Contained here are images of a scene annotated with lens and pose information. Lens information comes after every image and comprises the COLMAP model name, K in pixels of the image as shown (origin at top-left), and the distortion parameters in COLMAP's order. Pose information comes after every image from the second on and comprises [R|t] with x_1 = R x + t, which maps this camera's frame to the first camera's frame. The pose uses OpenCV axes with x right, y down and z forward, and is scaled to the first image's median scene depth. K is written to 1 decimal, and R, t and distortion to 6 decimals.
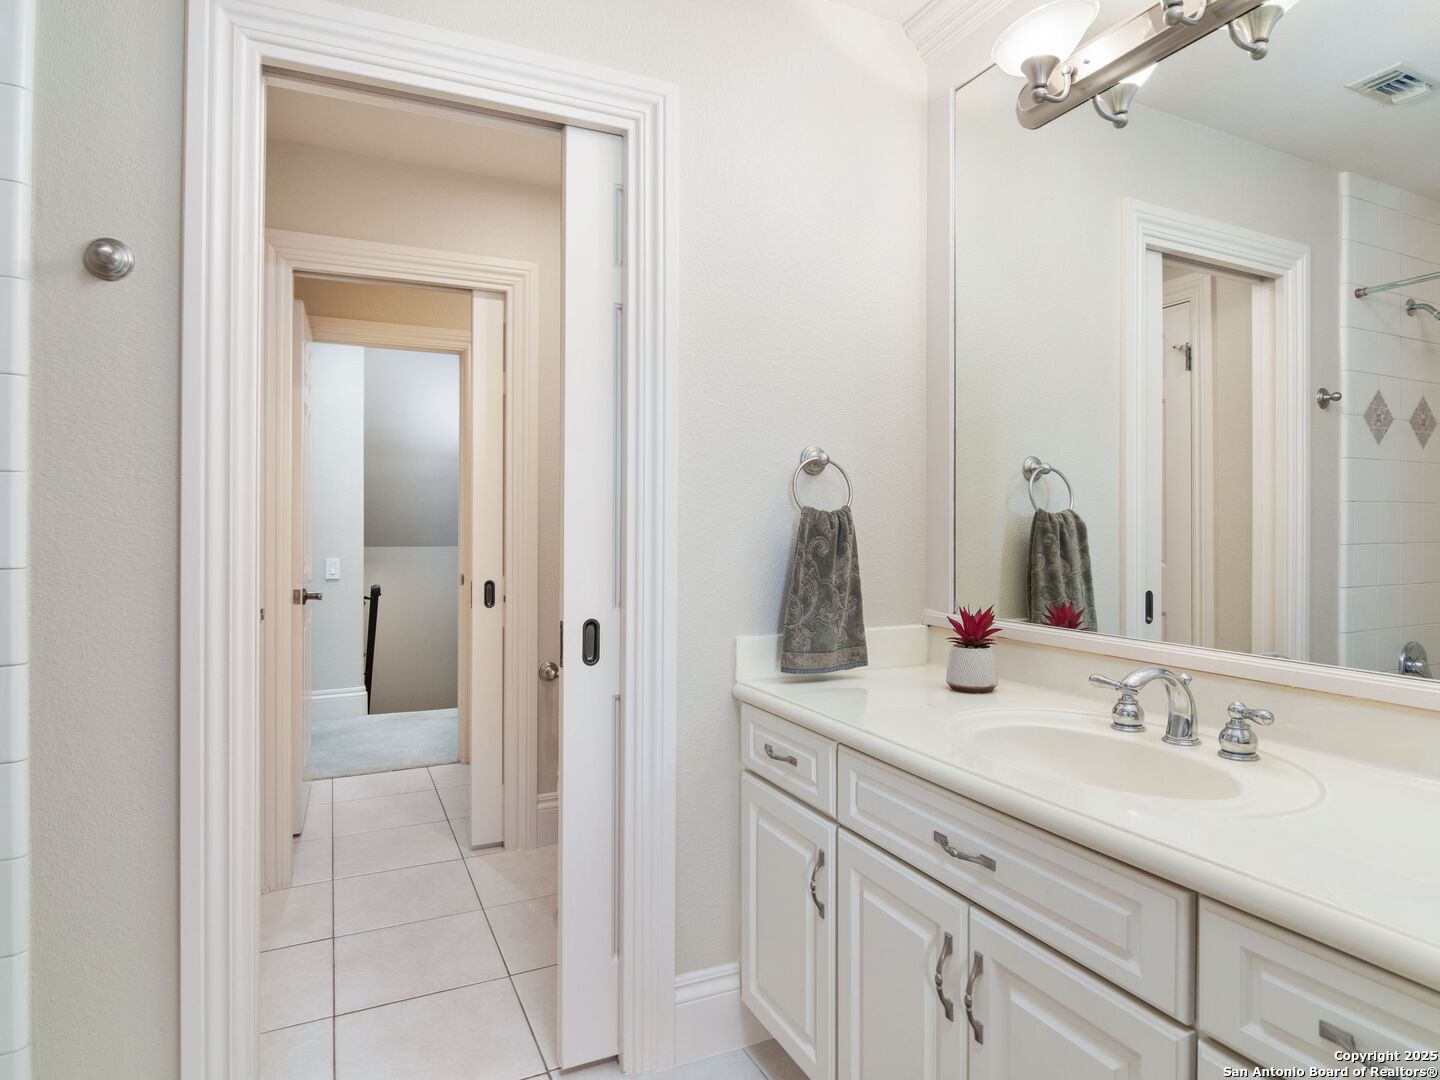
lens RADIAL K [[867.6, 0, 720.0], [0, 867.6, 540.0], [0, 0, 1]] dist [-0.005570, -0.003973]
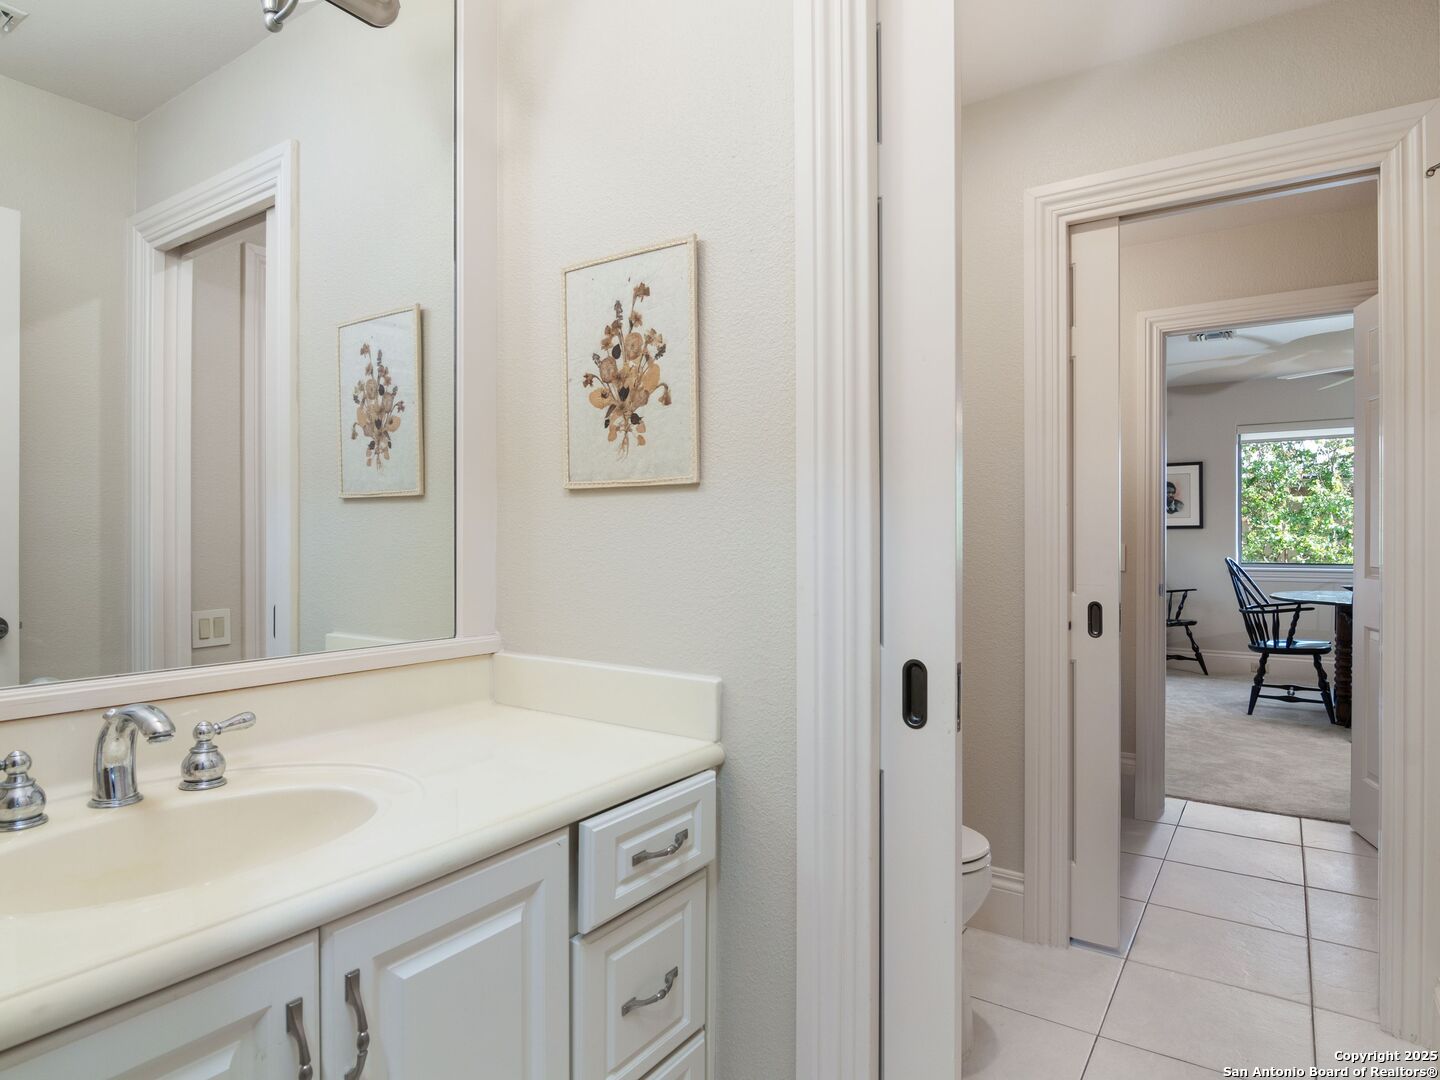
lens RADIAL K [[867.6, 0, 720.0], [0, 867.6, 540.0], [0, 0, 1]] dist [-0.005570, -0.003973]
pose [[-0.529839, -0.002627, 0.848094, -0.407027], [0.003915, 0.999977, 0.005543, 0.005124], [-0.848089, 0.006257, -0.529816, 1.025377]]
